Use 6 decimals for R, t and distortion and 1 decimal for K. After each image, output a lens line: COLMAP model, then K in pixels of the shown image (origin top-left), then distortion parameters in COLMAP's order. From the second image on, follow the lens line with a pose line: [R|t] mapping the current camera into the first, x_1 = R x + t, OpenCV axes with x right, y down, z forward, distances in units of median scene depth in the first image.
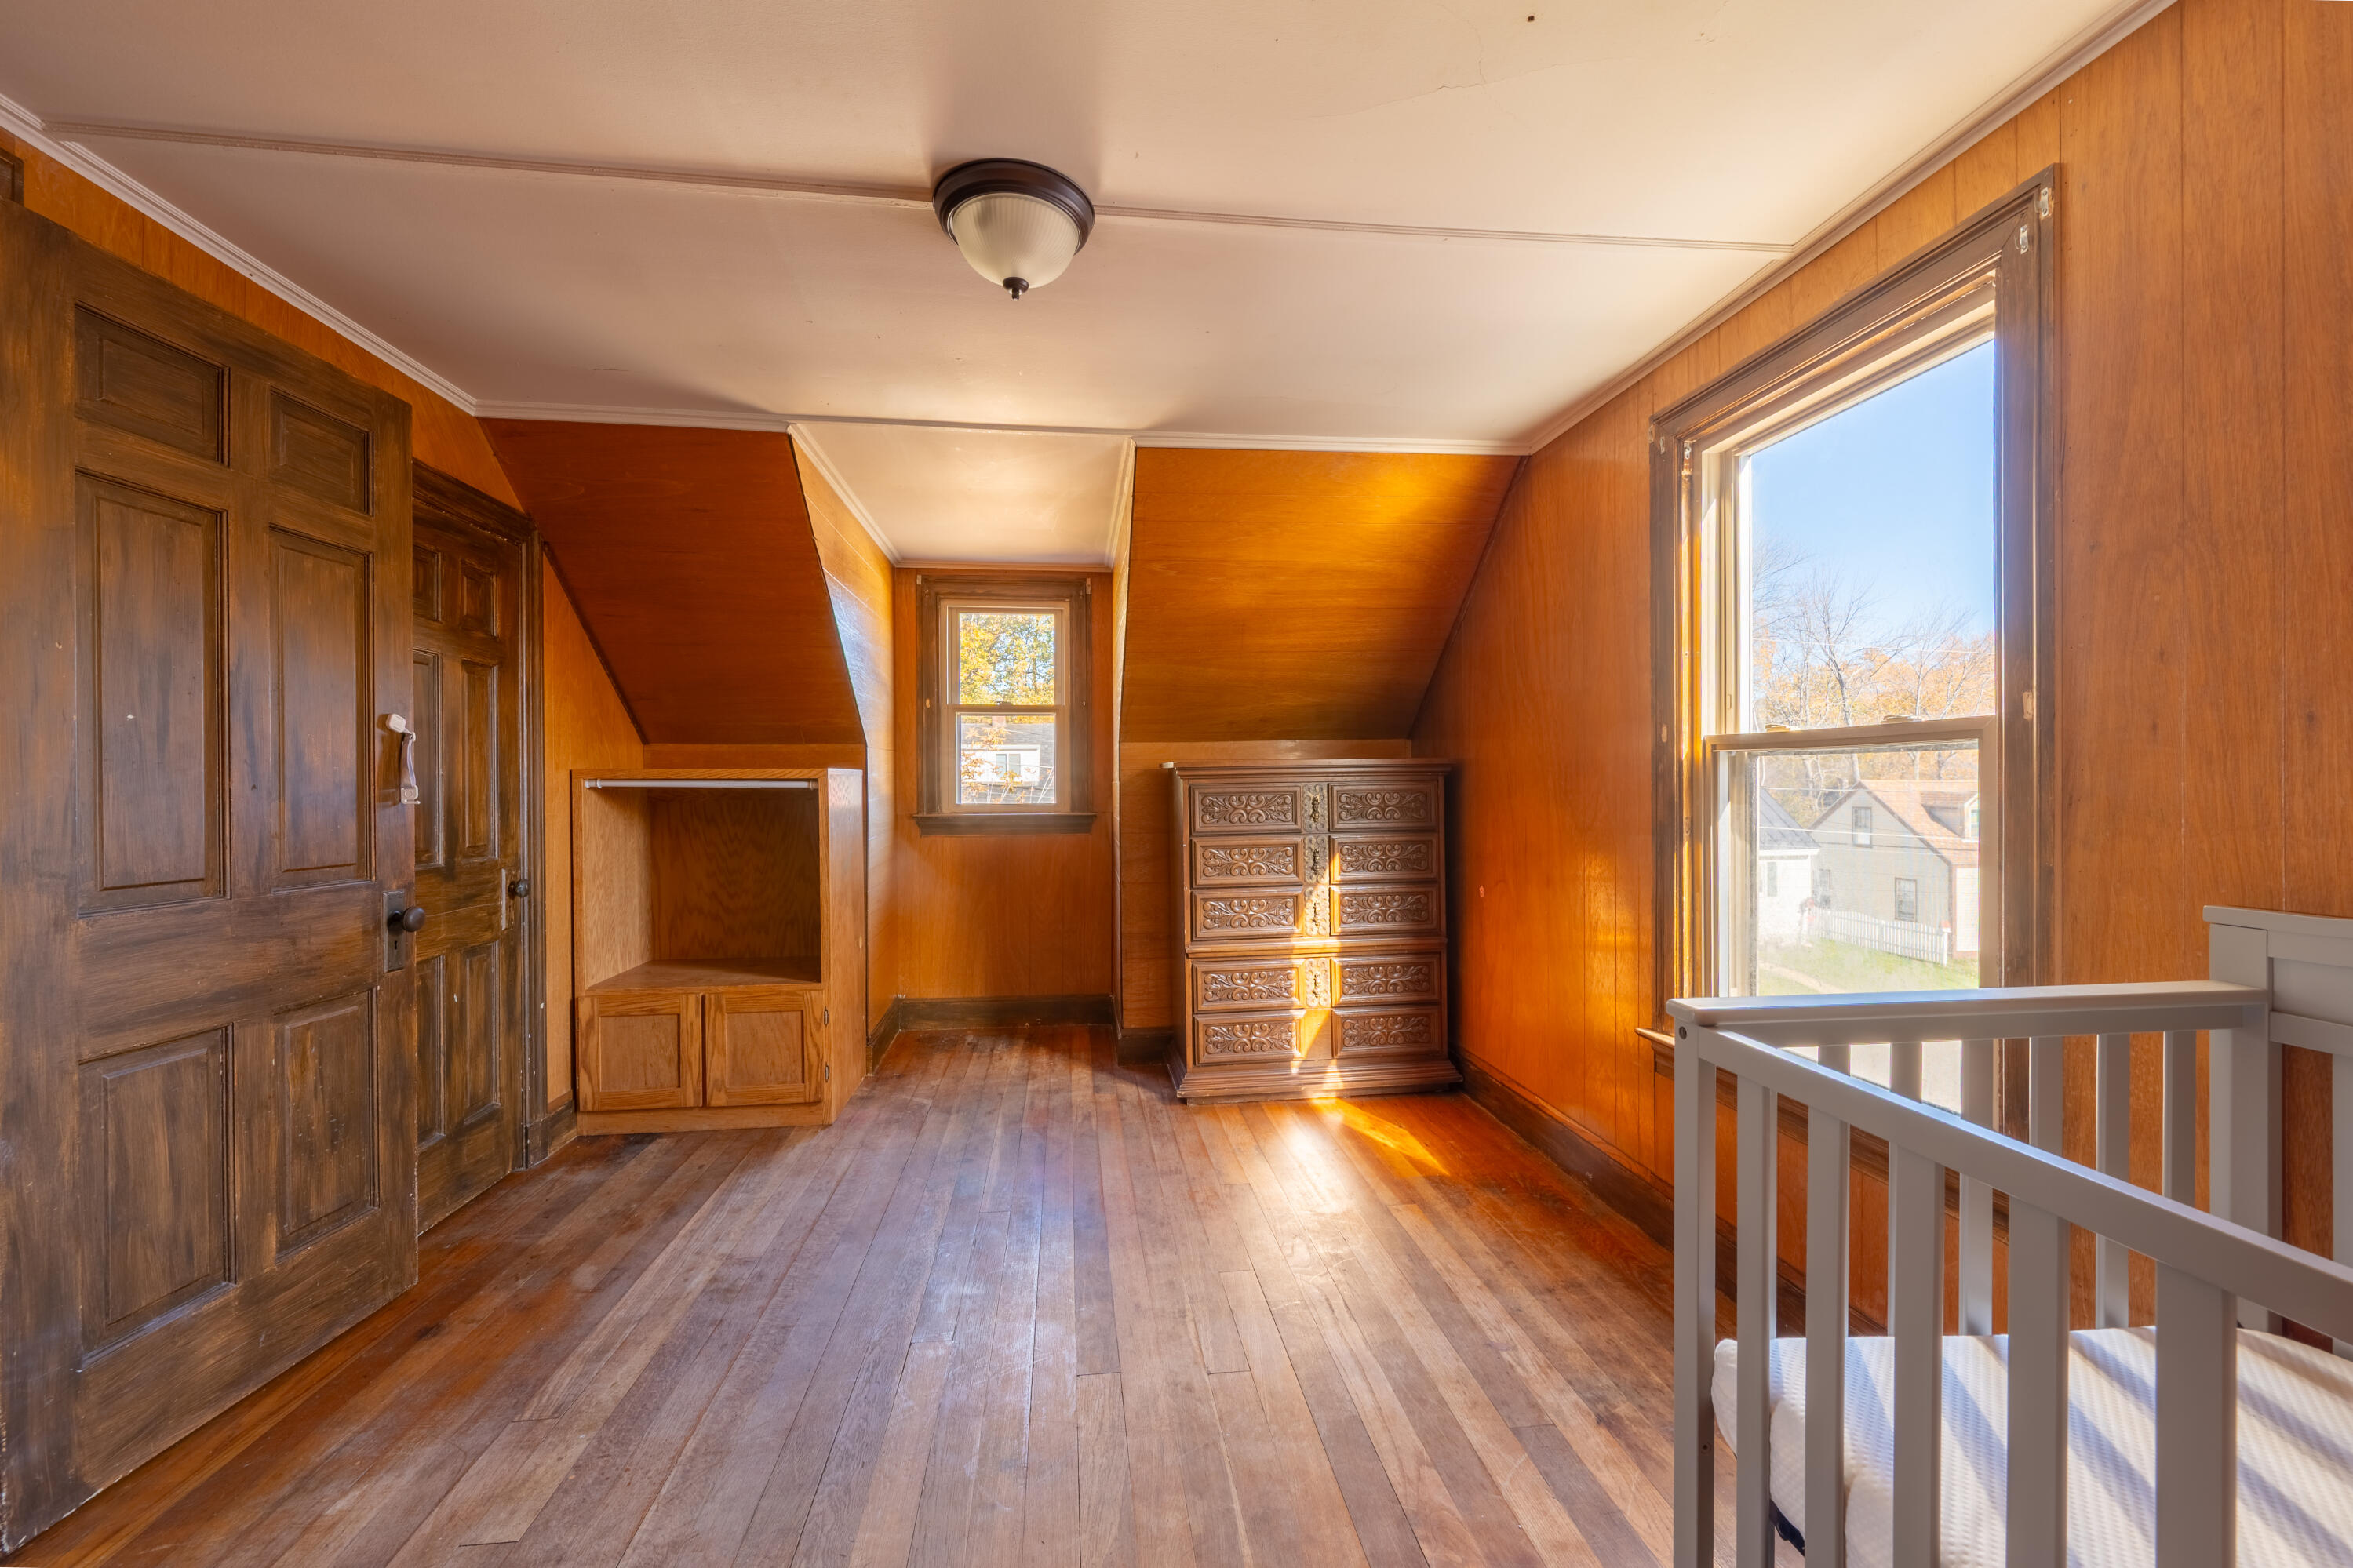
lens RADIAL K [[916.7, 0, 1178.9], [0, 916.7, 787.2], [0, 0, 1]] dist [-0.001789, -0.000475]
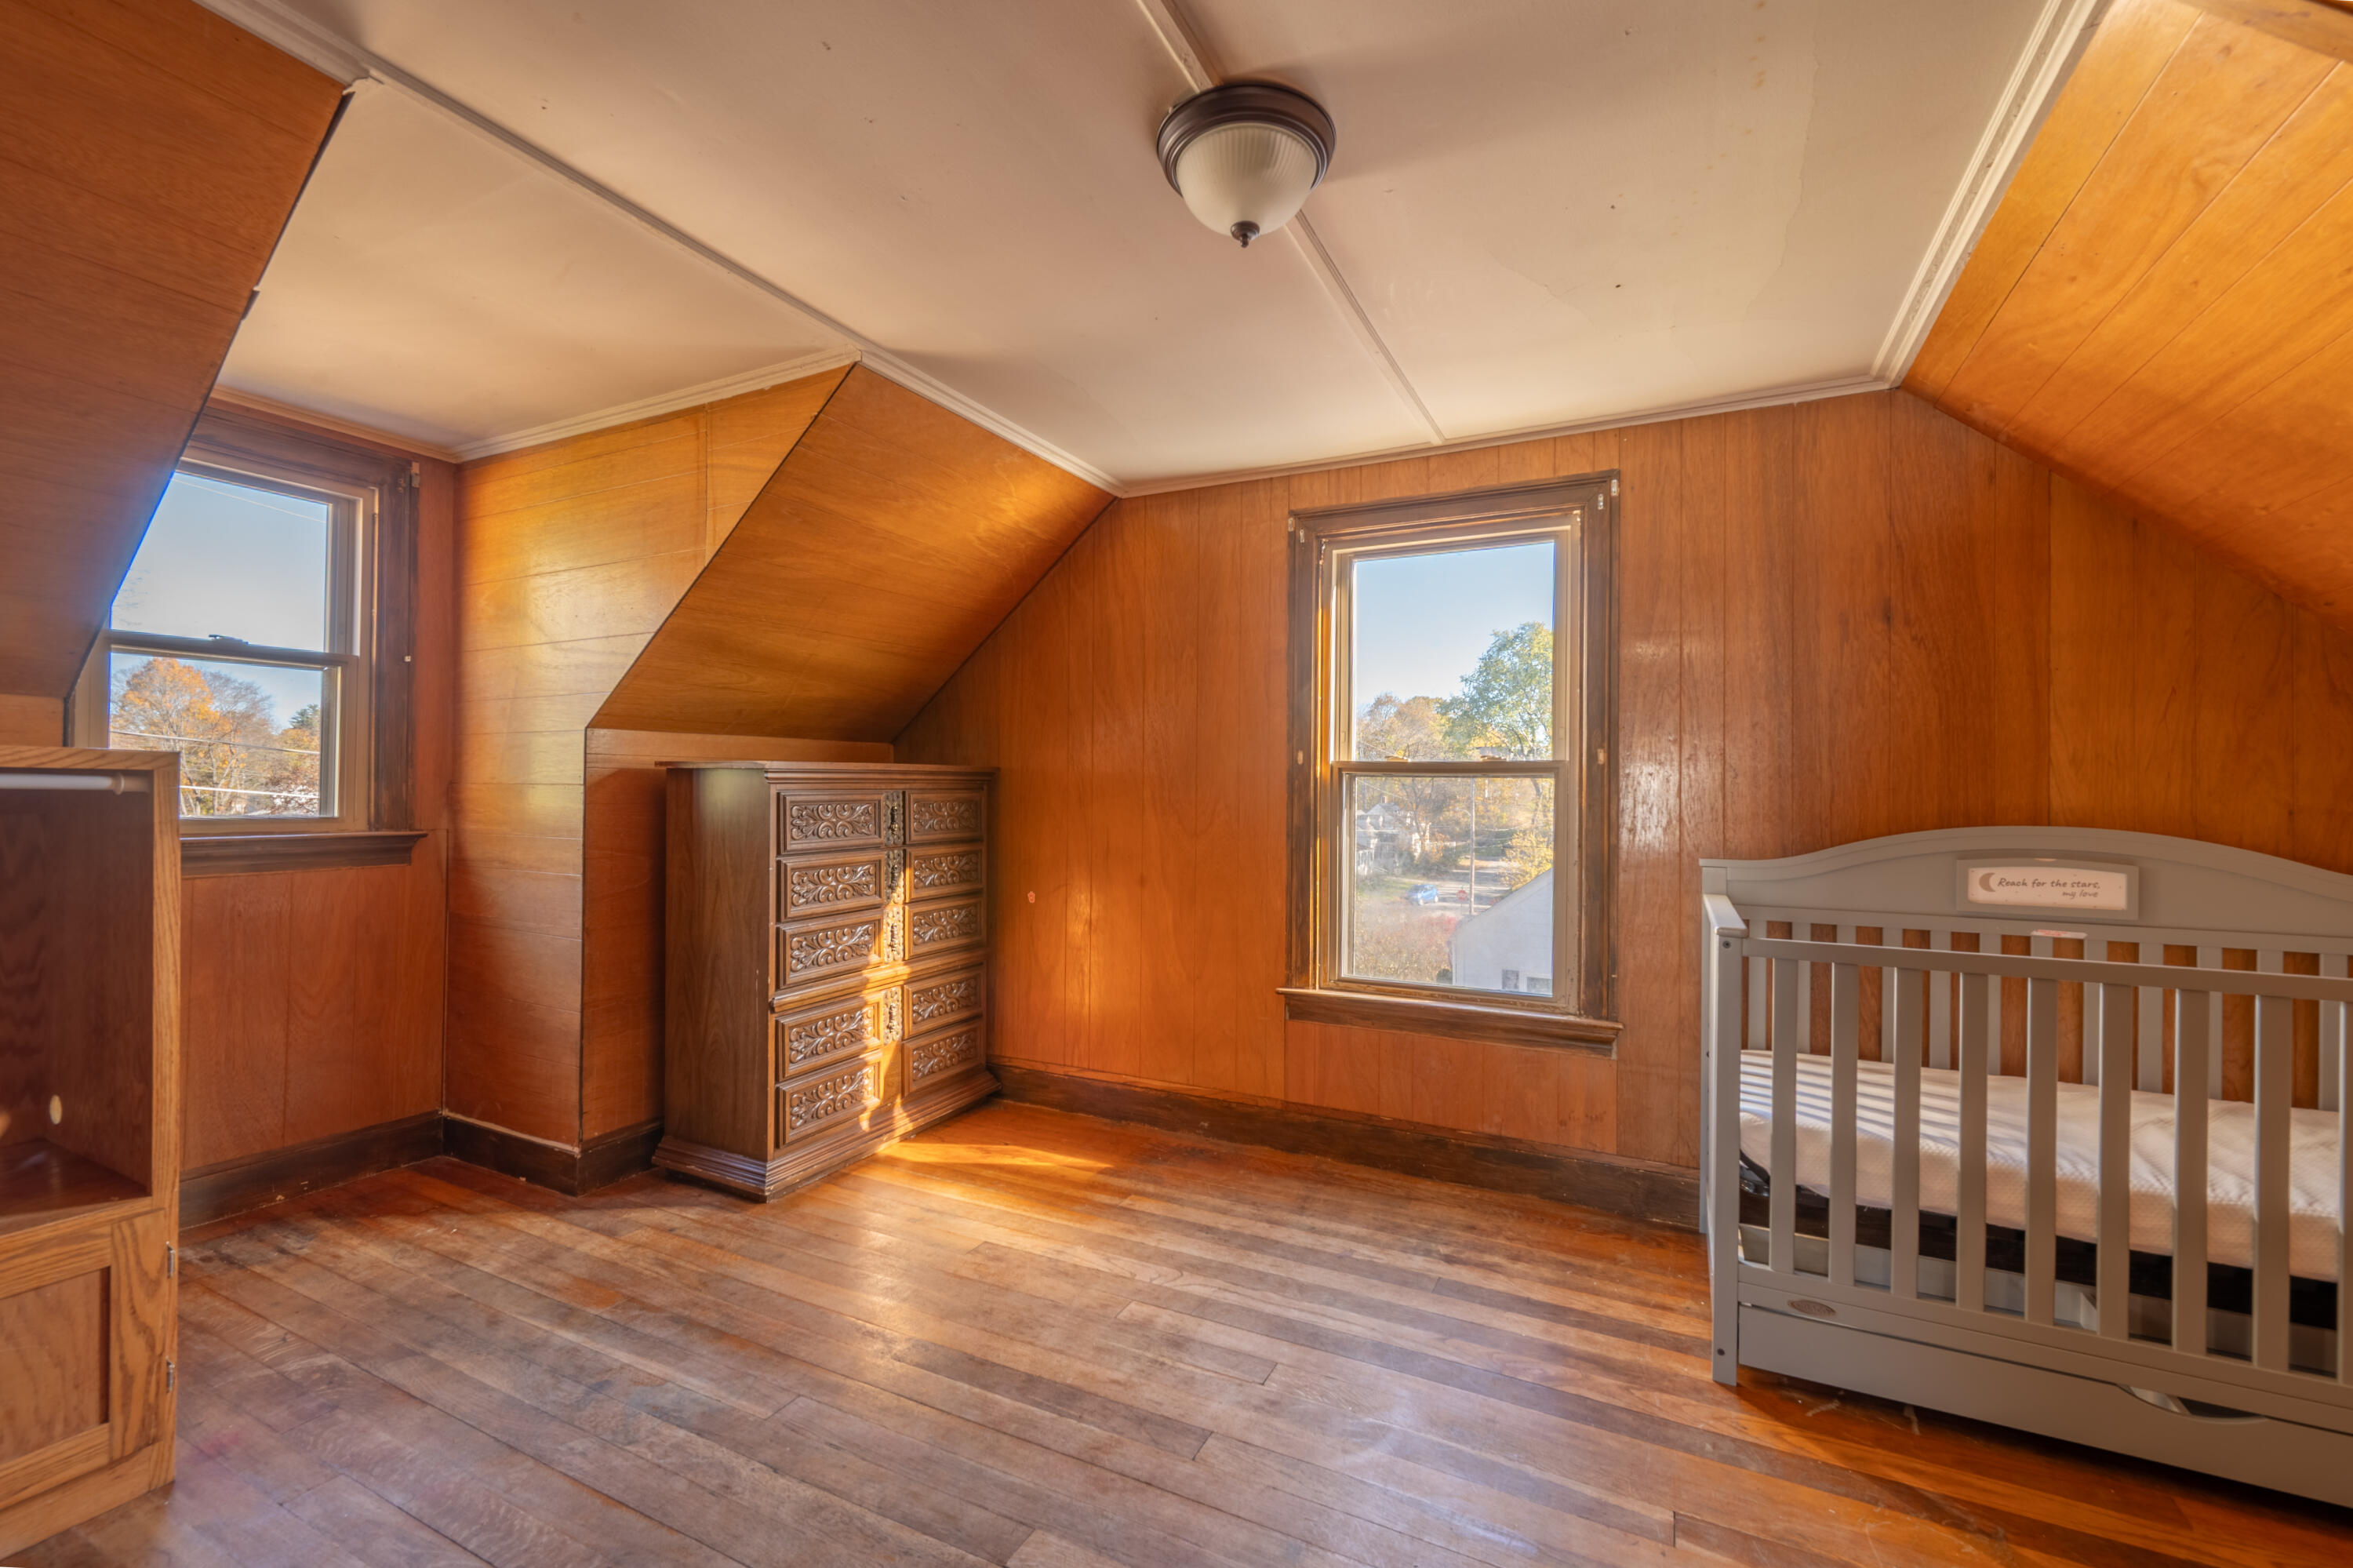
lens RADIAL K [[958.7, 0, 1173.1], [0, 958.7, 789.3], [0, 0, 1]] dist [-0.001120, -0.000330]
pose [[0.566668, 0.012251, 0.823855, -0.534174], [-0.009184, 0.999921, -0.008552, -0.000479], [-0.823895, -0.002721, 0.566735, 0.290721]]
